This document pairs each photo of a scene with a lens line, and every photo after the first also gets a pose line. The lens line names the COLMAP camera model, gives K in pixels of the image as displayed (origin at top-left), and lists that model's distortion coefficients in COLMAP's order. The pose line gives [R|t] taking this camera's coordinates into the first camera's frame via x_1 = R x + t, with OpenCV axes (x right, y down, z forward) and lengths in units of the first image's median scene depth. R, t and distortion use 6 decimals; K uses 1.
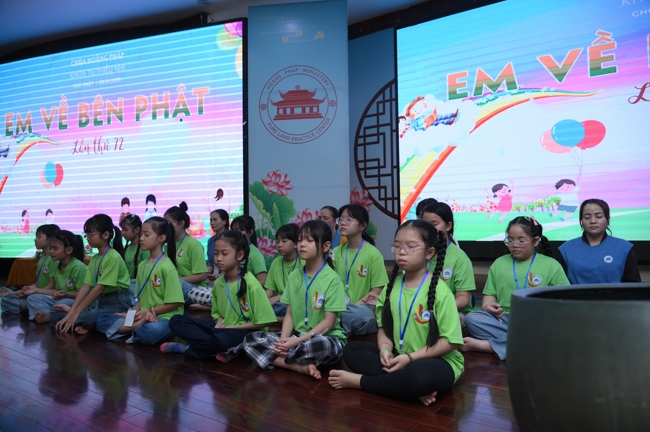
lens RADIAL K [[488.7, 0, 323.7], [0, 488.7, 220.9], [0, 0, 1]] dist [-0.056154, 0.023259]
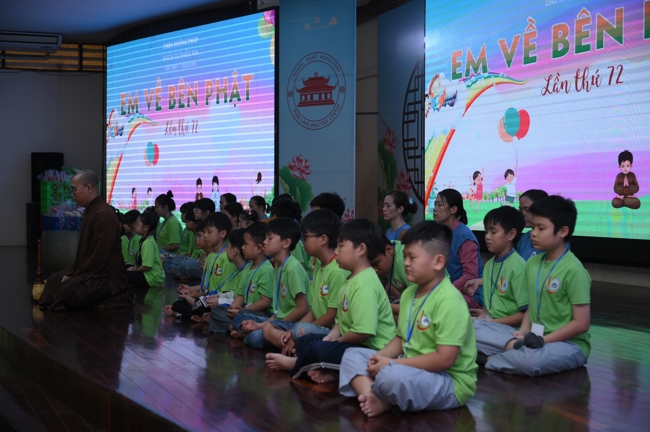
lens RADIAL K [[1132.6, 0, 325.3], [0, 1132.6, 213.0], [0, 0, 1]] dist [0.141690, 0.000000]
pose [[0.841758, 0.026378, -0.539210, 1.244451], [-0.011686, 0.999462, 0.030649, -0.055422], [0.539728, -0.019498, 0.841614, -0.992966]]
